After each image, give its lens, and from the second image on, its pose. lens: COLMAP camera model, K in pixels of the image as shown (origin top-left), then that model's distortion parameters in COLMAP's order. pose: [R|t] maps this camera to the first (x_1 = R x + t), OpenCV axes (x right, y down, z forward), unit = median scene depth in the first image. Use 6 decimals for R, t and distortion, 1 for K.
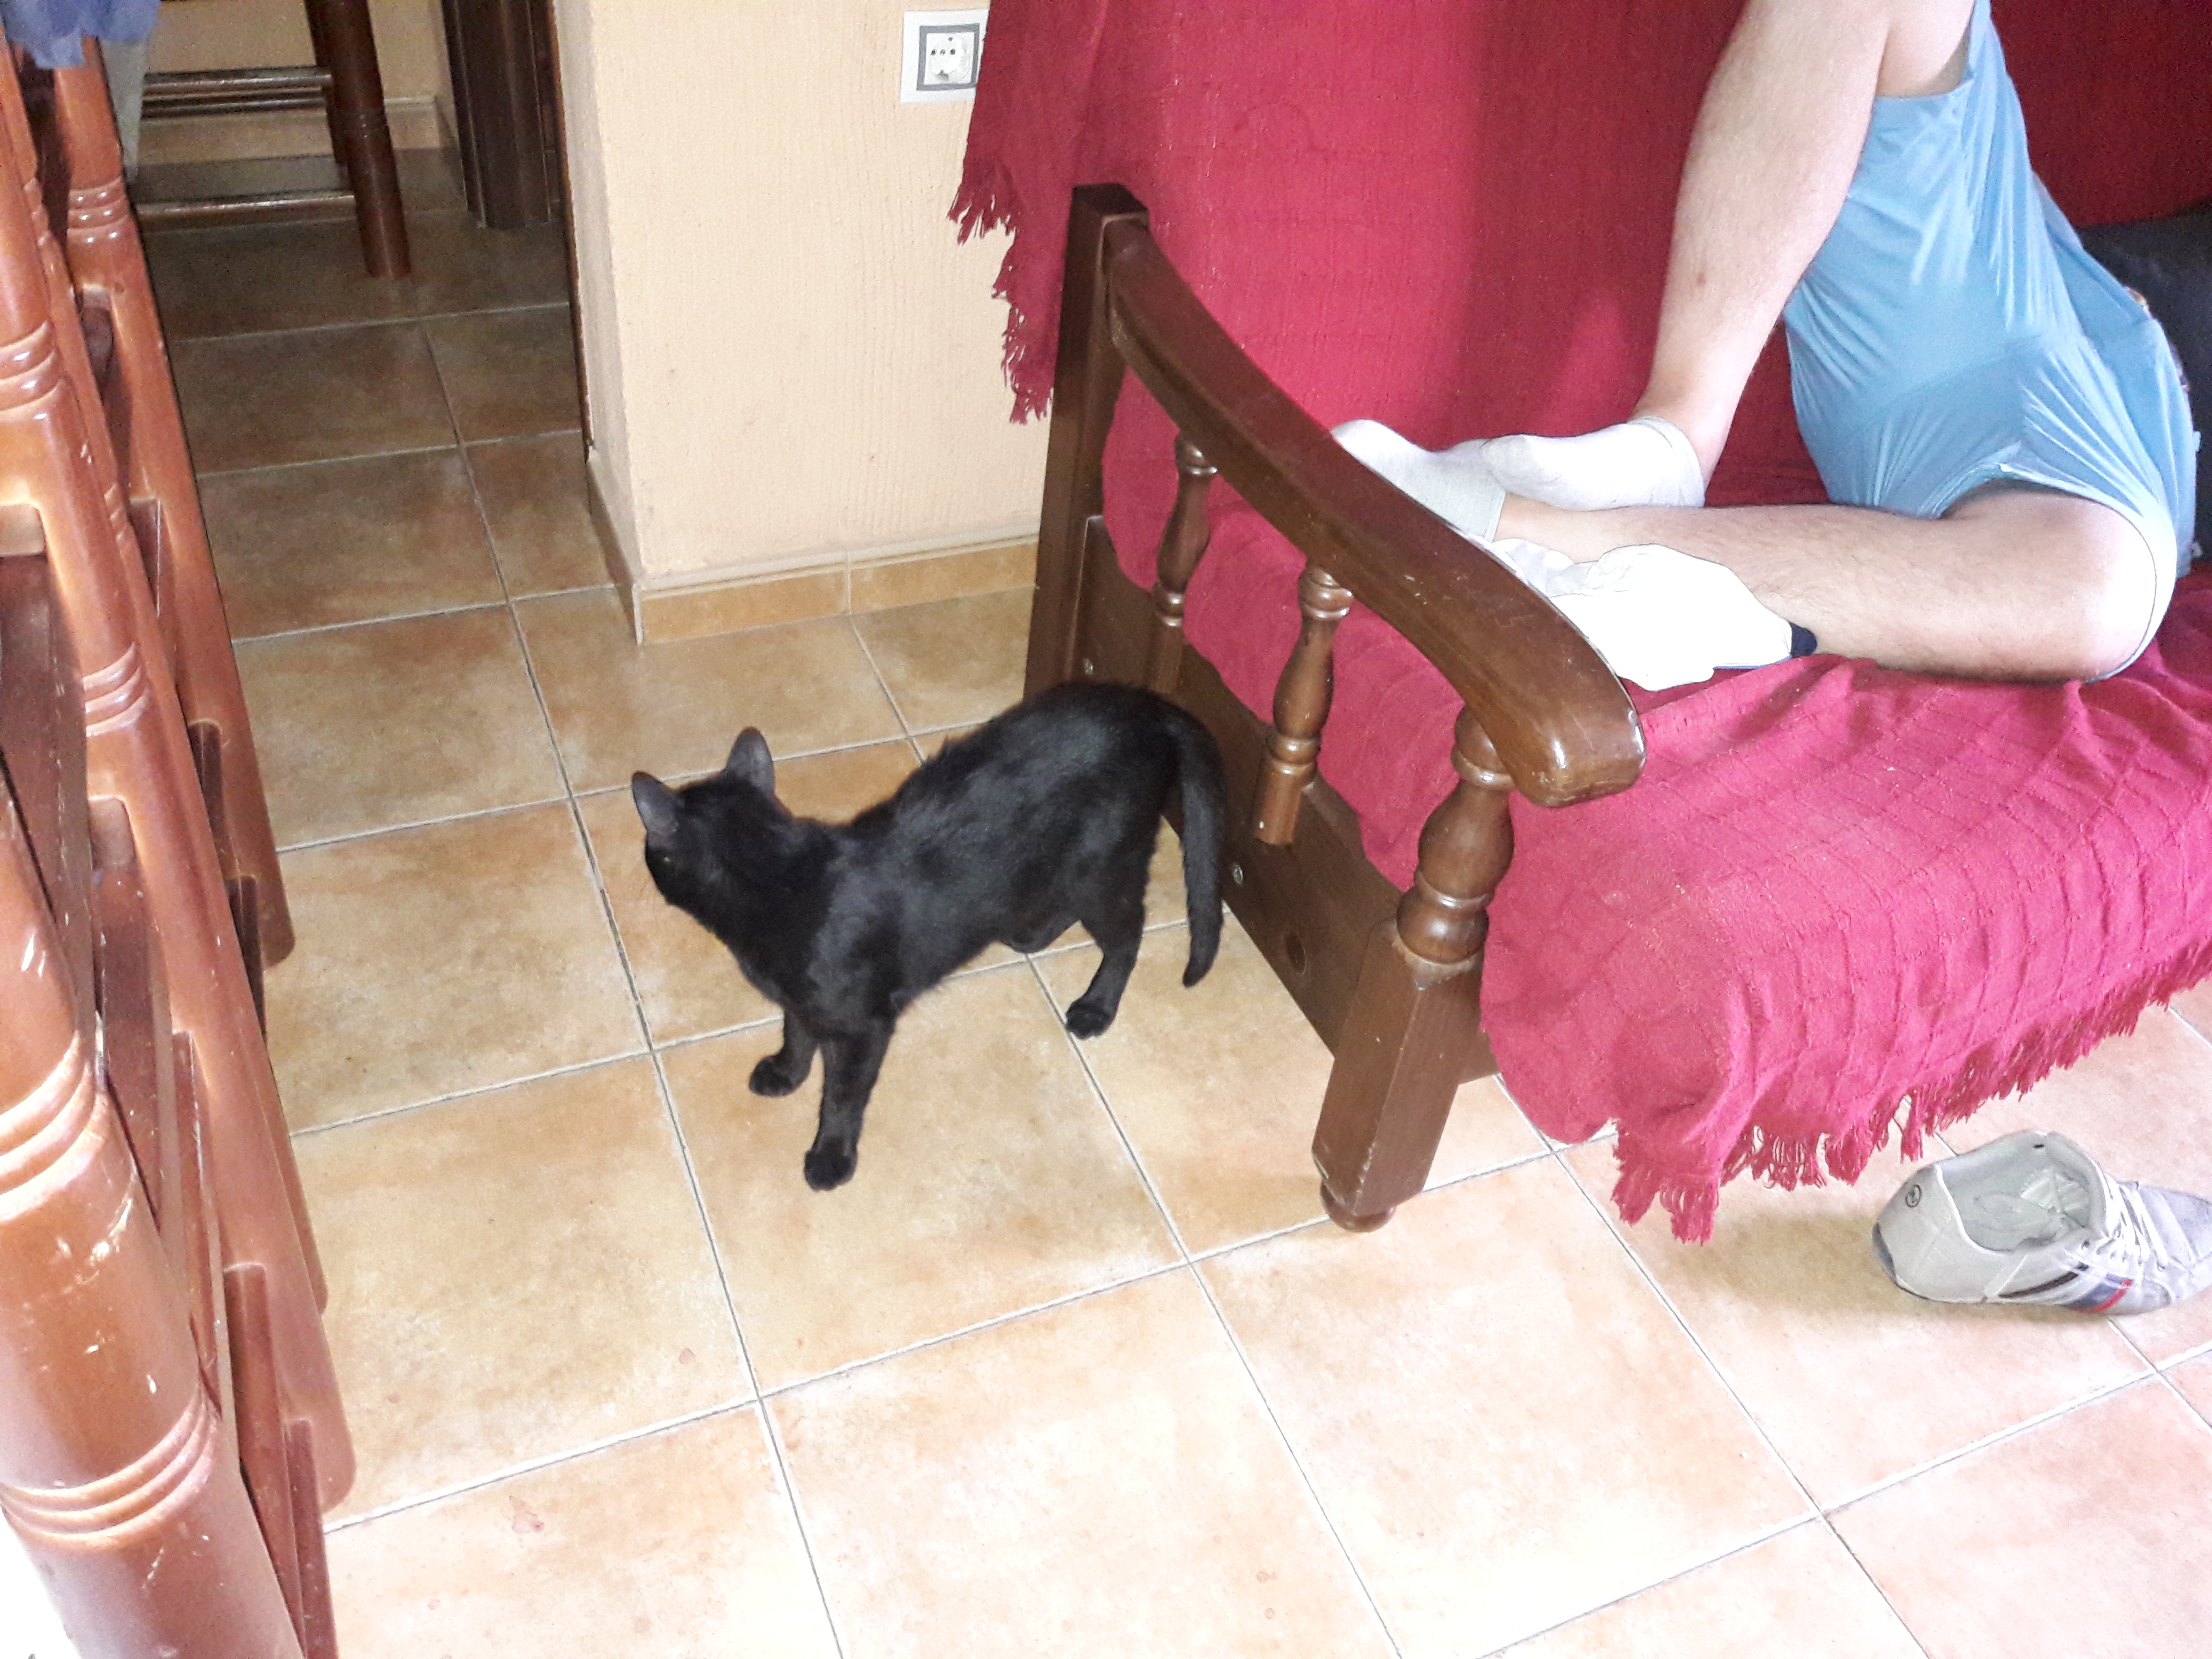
lens RADIAL K [[1818.3, 0, 1100.5], [0, 1818.3, 819.7], [0, 0, 1]] dist [0.079353, -0.126017]
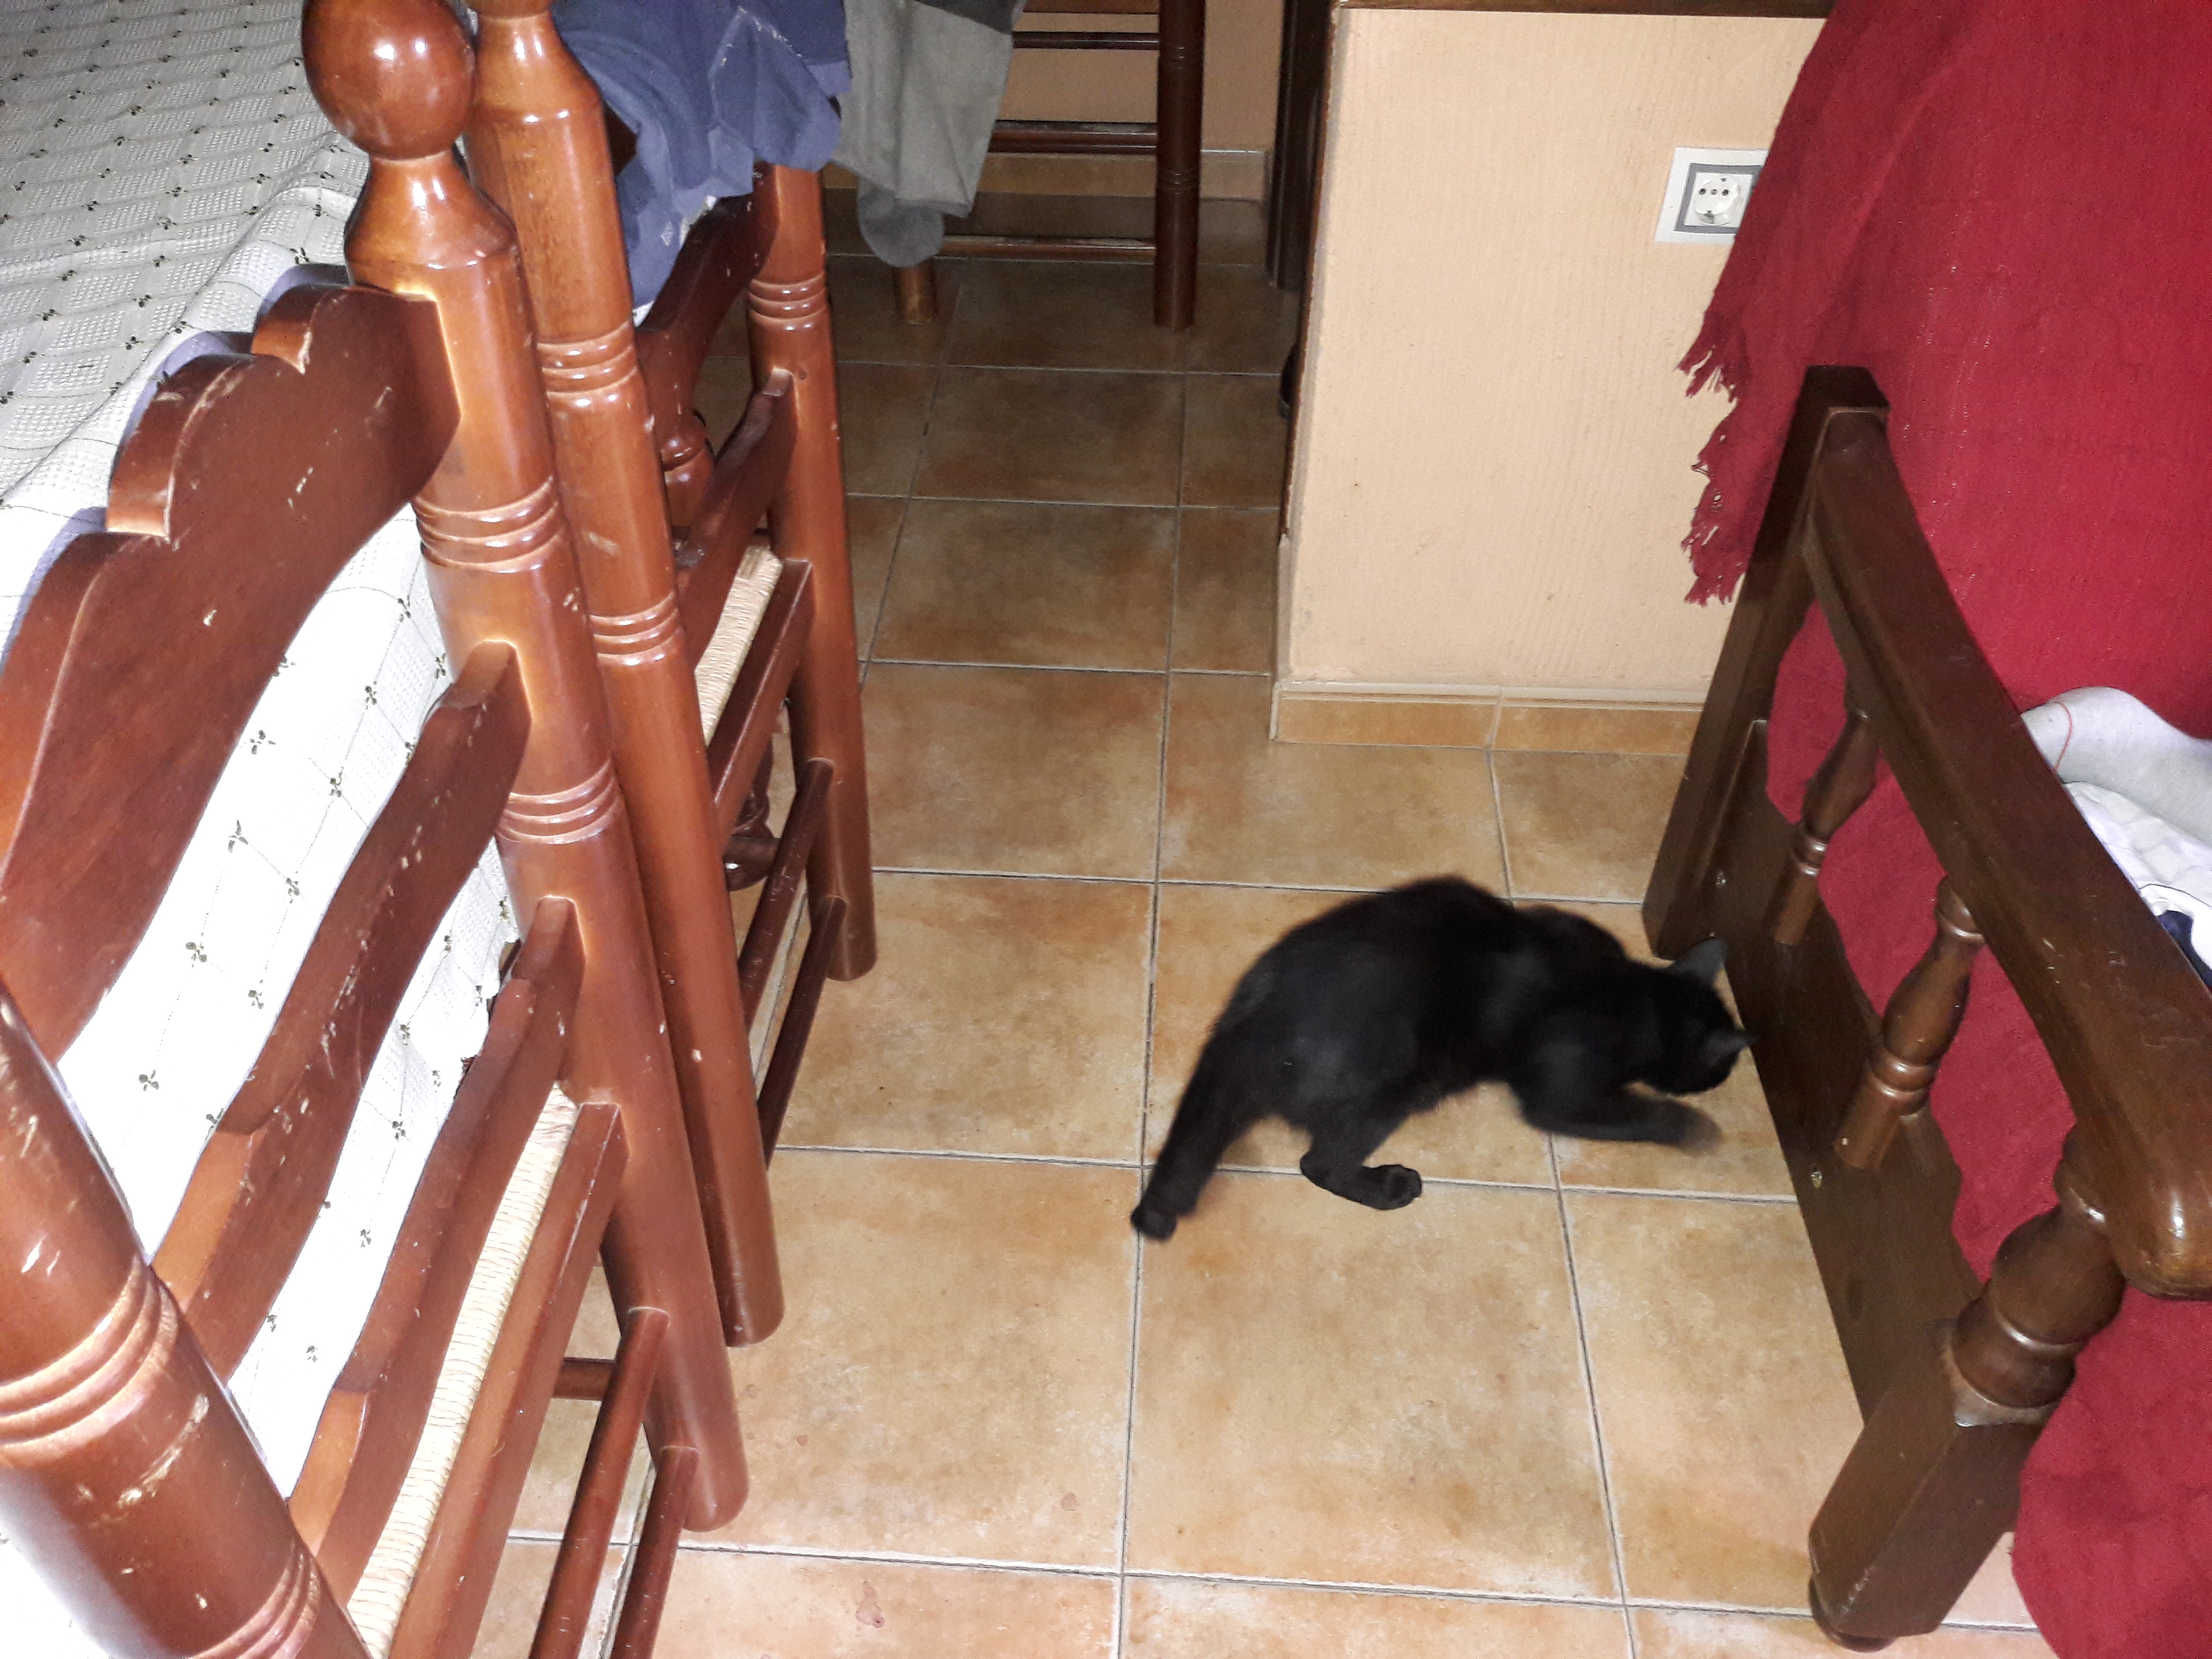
lens RADIAL K [[1818.3, 0, 1093.7], [0, 1818.3, 821.2], [0, 0, 1]] dist [0.079353, -0.126017]
pose [[0.891207, 0.230644, -0.390582, 0.073028], [-0.234440, 0.971361, 0.038670, -0.087115], [0.388315, 0.057105, 0.919756, 0.071806]]
